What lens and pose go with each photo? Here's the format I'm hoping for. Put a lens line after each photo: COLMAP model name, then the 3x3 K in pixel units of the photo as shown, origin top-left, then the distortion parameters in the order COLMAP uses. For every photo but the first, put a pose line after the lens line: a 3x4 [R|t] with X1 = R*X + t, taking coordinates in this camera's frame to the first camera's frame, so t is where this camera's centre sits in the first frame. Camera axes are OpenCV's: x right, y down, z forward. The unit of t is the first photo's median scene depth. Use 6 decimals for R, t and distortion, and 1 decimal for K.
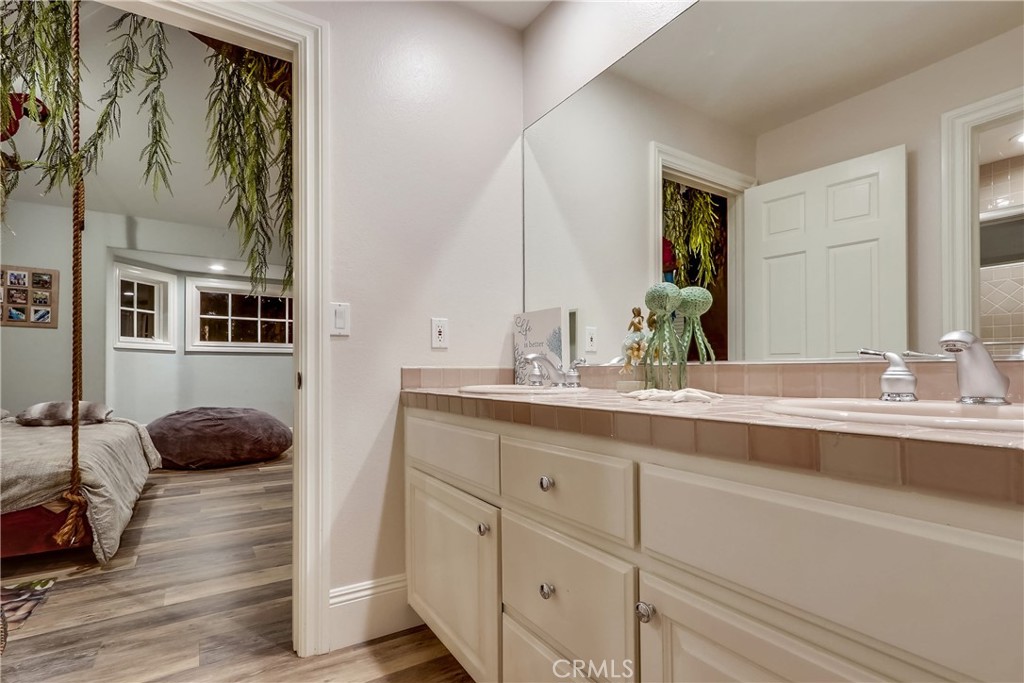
lens RADIAL K [[481.5, 0, 497.5], [0, 481.5, 340.0], [0, 0, 1]] dist [-0.000388, -0.000137]
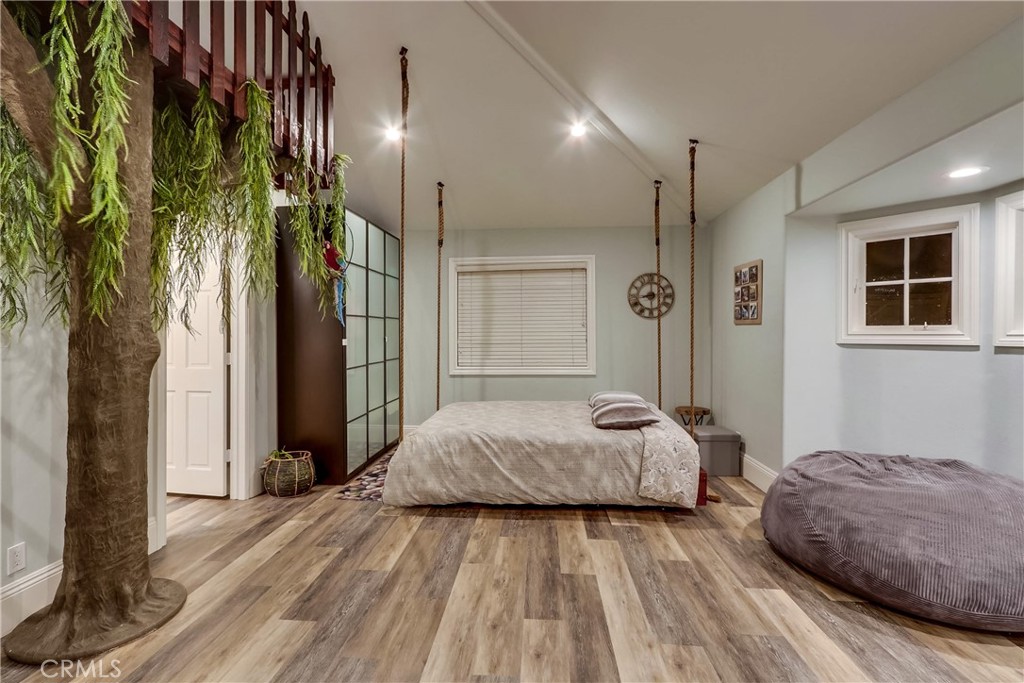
lens RADIAL K [[481.5, 0, 497.5], [0, 481.5, 340.0], [0, 0, 1]] dist [-0.000388, -0.000137]
pose [[-0.602167, 0.009341, -0.798316, 0.072971], [0.049115, 0.998471, -0.025365, 0.003166], [0.796858, -0.054483, -0.601705, 0.990042]]
